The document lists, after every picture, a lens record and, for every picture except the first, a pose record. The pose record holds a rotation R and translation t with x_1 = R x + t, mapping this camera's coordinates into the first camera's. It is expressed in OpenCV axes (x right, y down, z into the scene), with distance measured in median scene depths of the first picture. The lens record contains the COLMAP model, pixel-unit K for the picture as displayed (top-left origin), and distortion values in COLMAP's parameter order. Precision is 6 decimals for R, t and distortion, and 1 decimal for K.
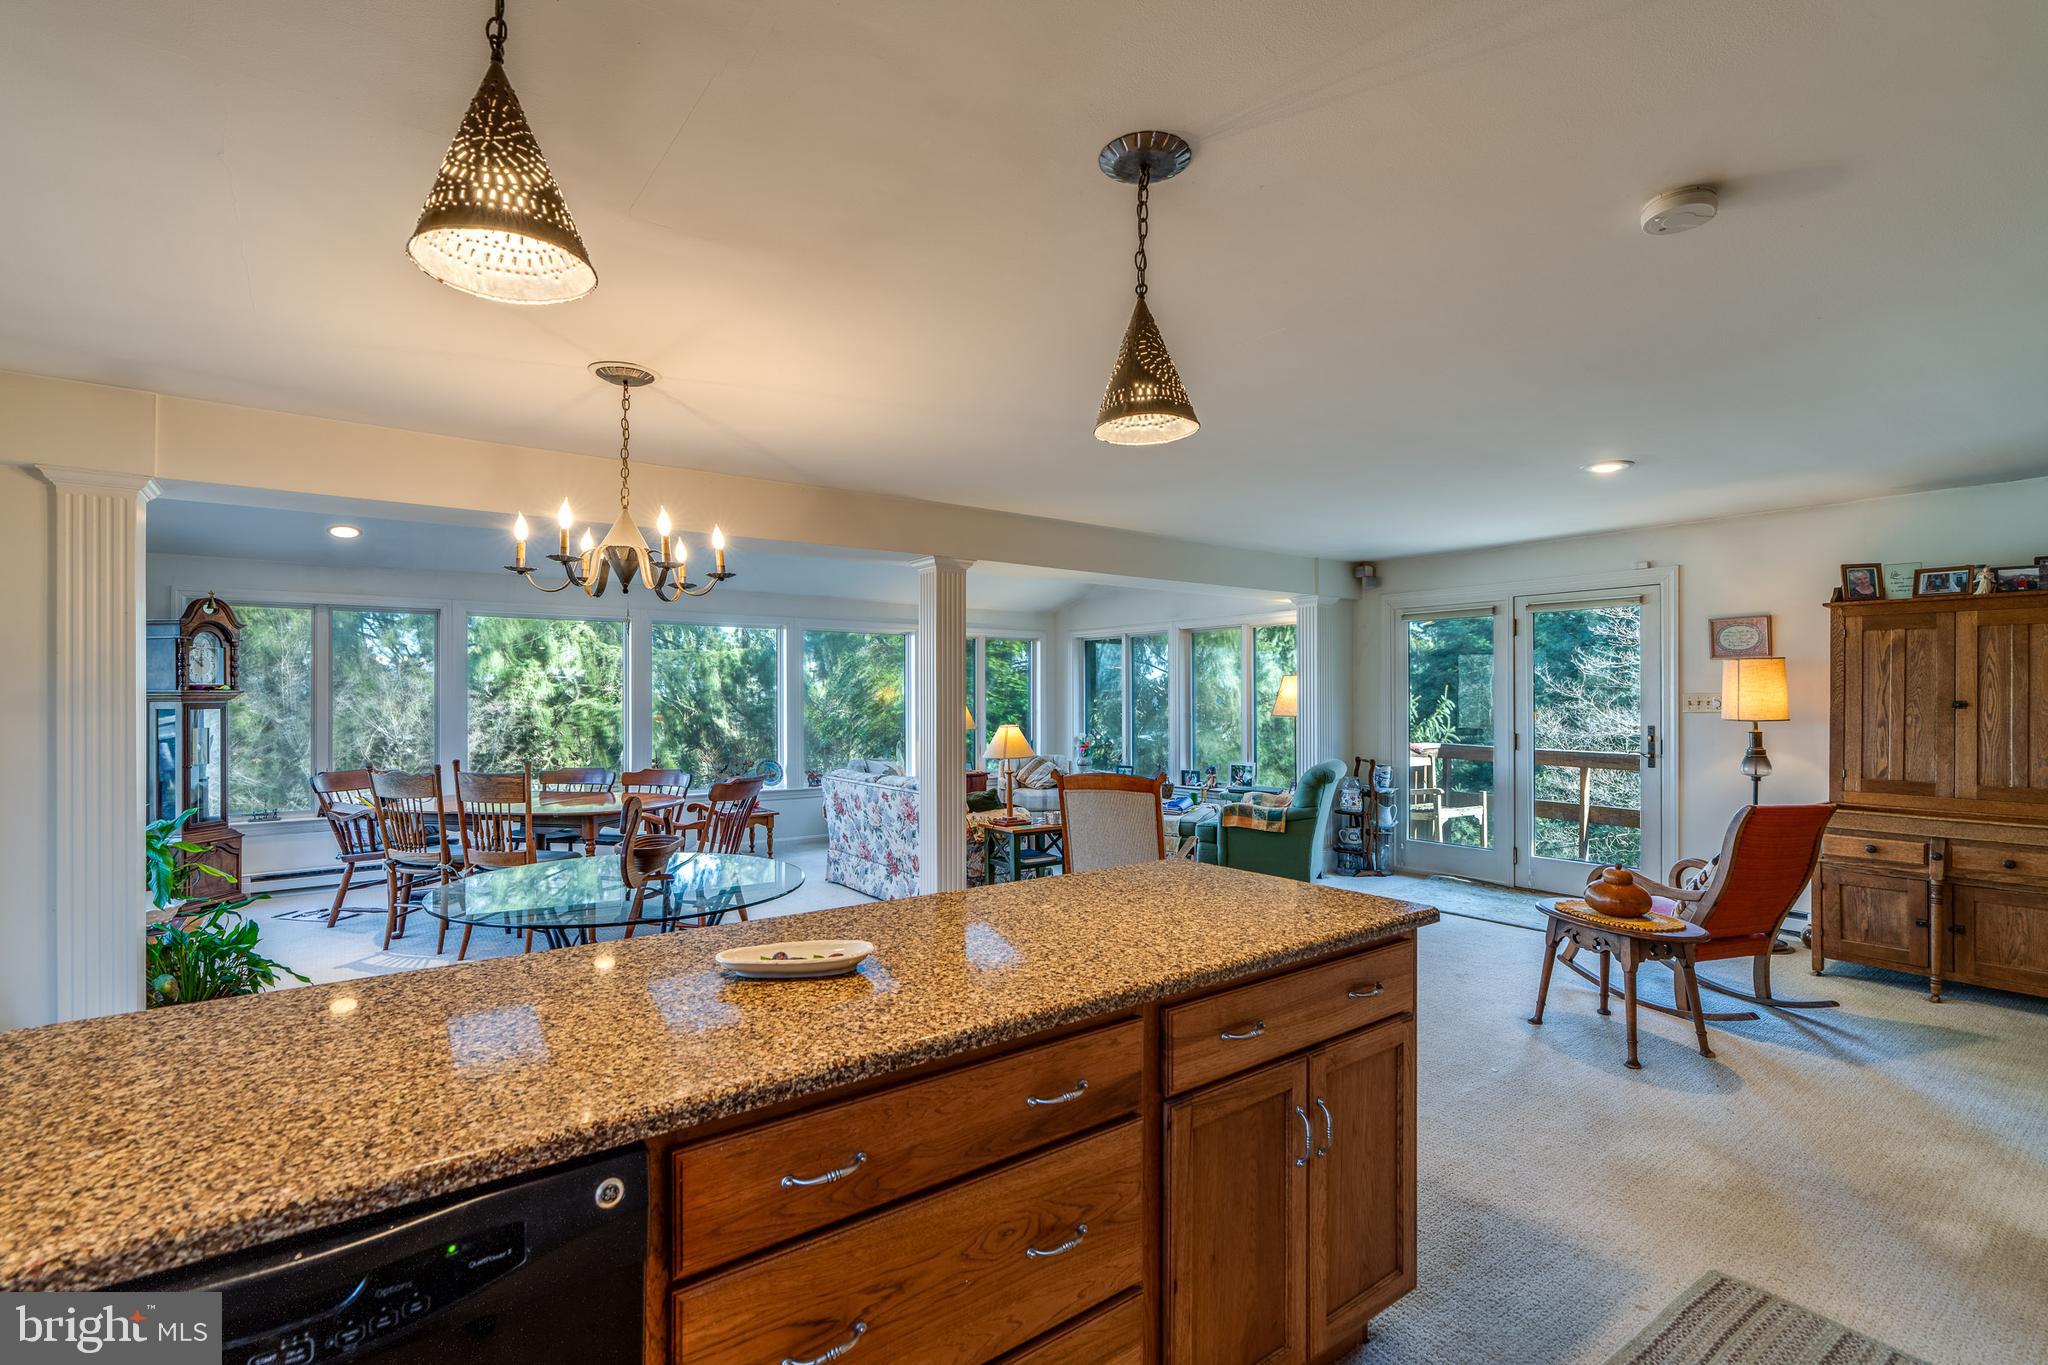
lens RADIAL K [[929.8, 0, 1027.5], [0, 929.8, 695.1], [0, 0, 1]] dist [-0.006723, 0.000494]
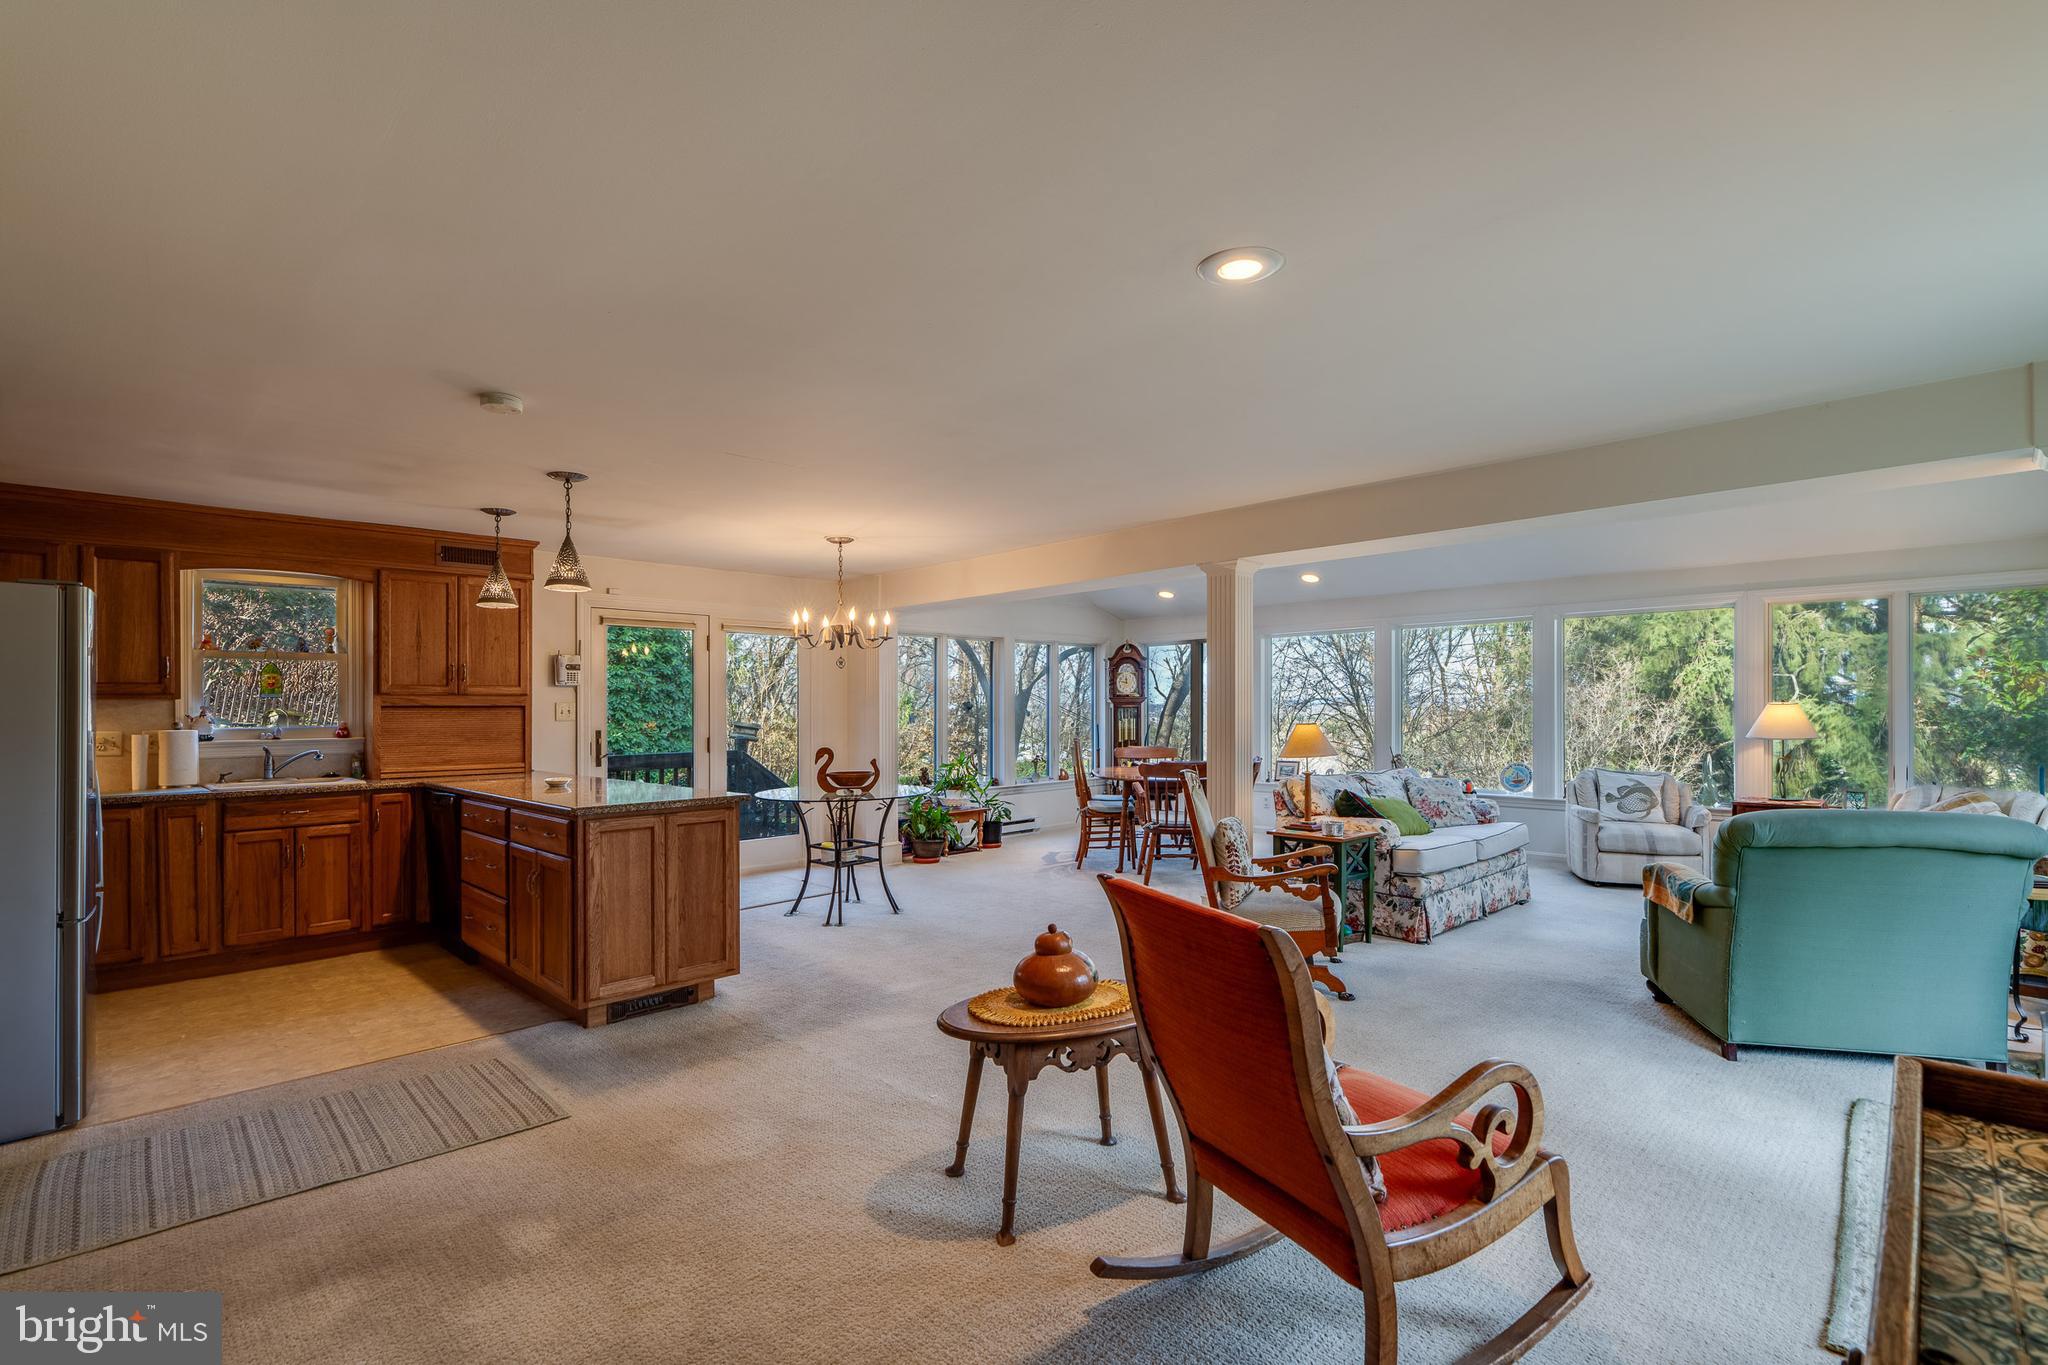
lens RADIAL K [[929.8, 0, 1027.5], [0, 929.8, 695.1], [0, 0, 1]] dist [-0.006723, 0.000494]
pose [[0.152029, -0.015581, -0.988253, 1.714692], [0.012050, 0.999831, -0.013910, 0.029053], [0.988303, -0.009794, 0.152191, 1.148103]]
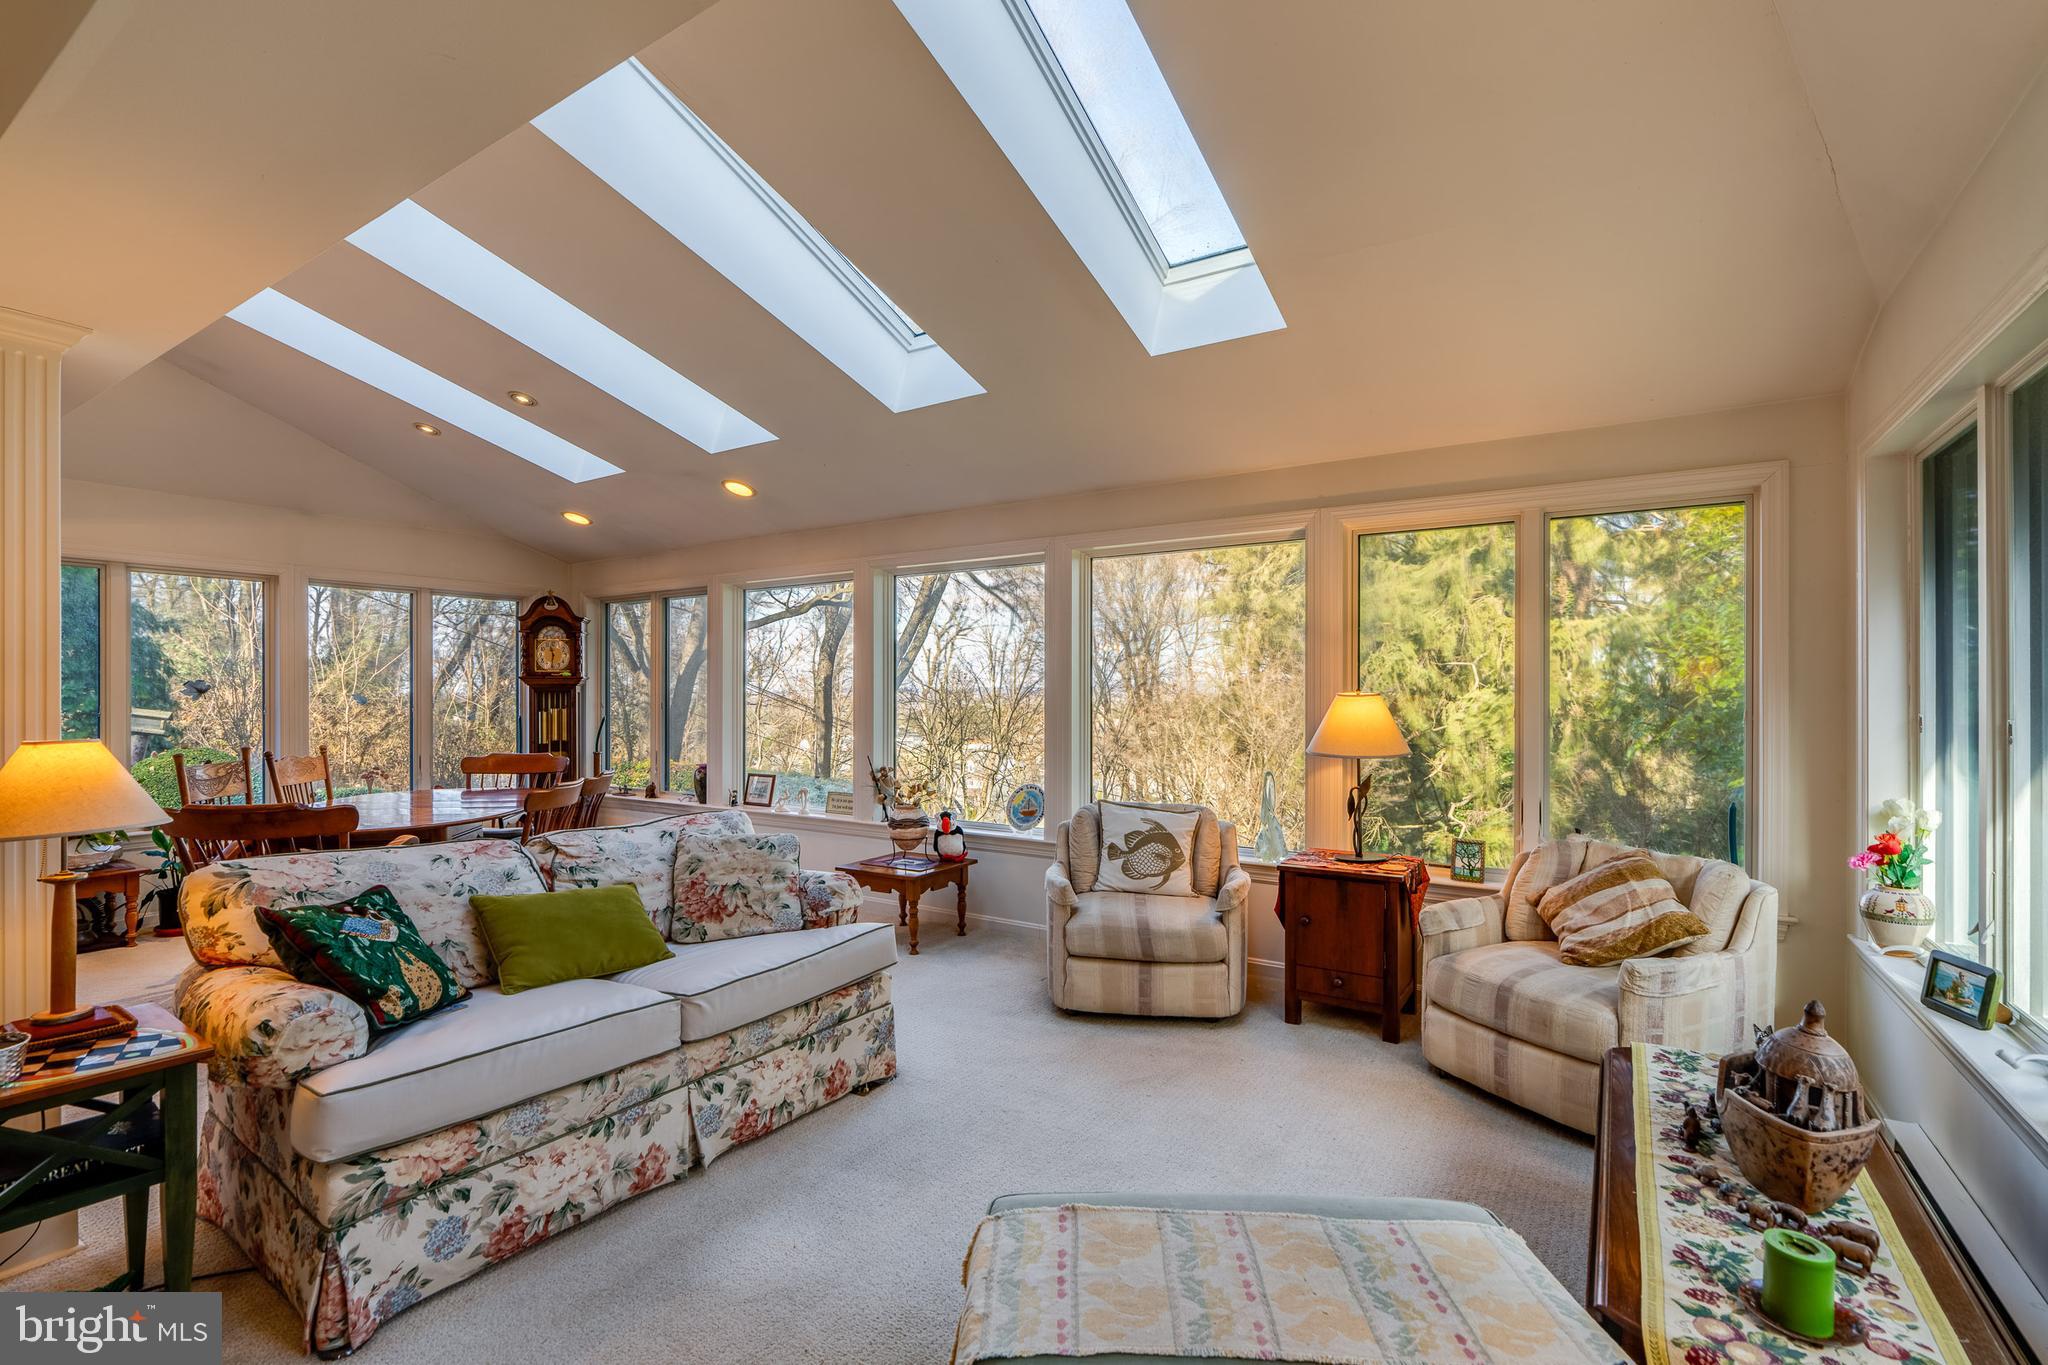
lens RADIAL K [[917.4, 0, 1024.0], [0, 917.4, 688.3], [0, 0, 1]] dist [-0.006693, 0.000572]
pose [[0.350944, -0.003313, -0.936390, 0.810707], [0.004101, 0.999990, -0.002001, 0.032238], [0.936387, -0.003138, 0.350954, 2.414120]]
